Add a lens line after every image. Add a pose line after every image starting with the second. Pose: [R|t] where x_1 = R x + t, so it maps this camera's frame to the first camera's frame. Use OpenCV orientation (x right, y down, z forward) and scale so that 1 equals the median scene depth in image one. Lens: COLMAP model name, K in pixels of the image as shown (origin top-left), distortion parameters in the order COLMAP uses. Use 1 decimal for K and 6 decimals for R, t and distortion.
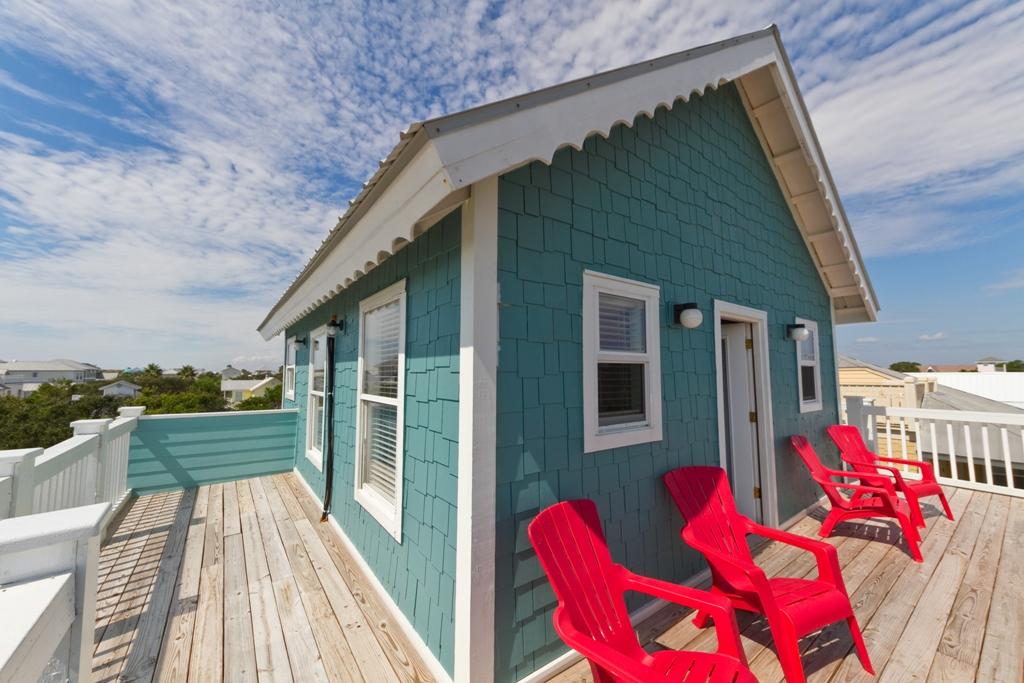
lens RADIAL K [[383.7, 0, 510.7], [0, 383.7, 344.0], [0, 0, 1]] dist [-0.001578, 0.000171]
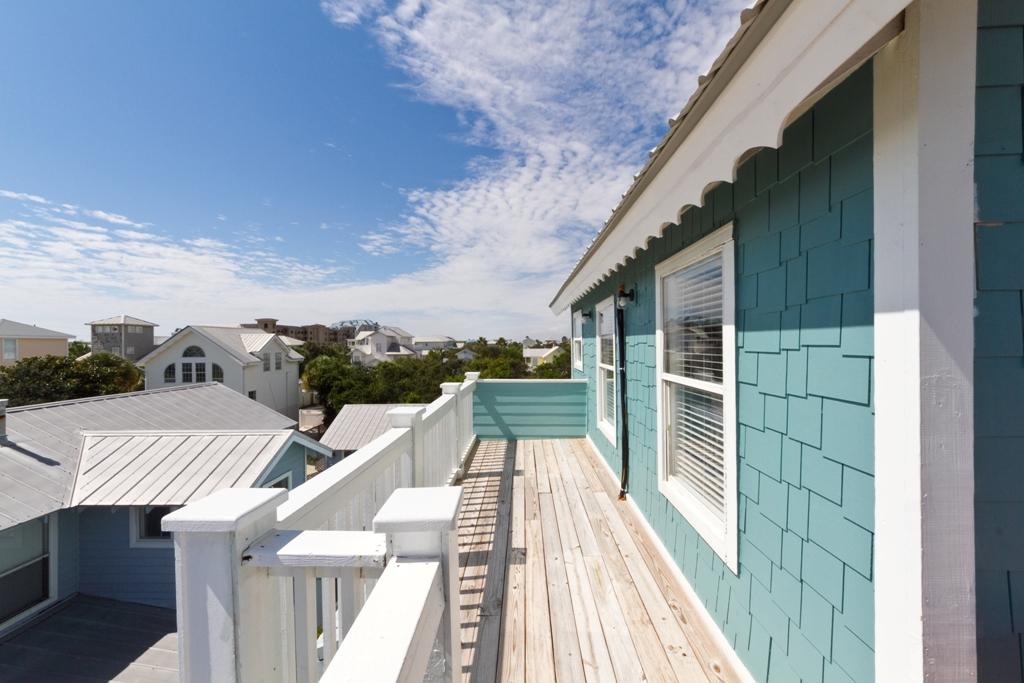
lens RADIAL K [[383.7, 0, 510.5], [0, 383.7, 345.4], [0, 0, 1]] dist [-0.001578, 0.000171]
pose [[0.780509, -0.003872, -0.625132, -0.141154], [0.057696, 0.996159, 0.065866, -0.009485], [0.622476, -0.087476, 0.777735, 0.146996]]
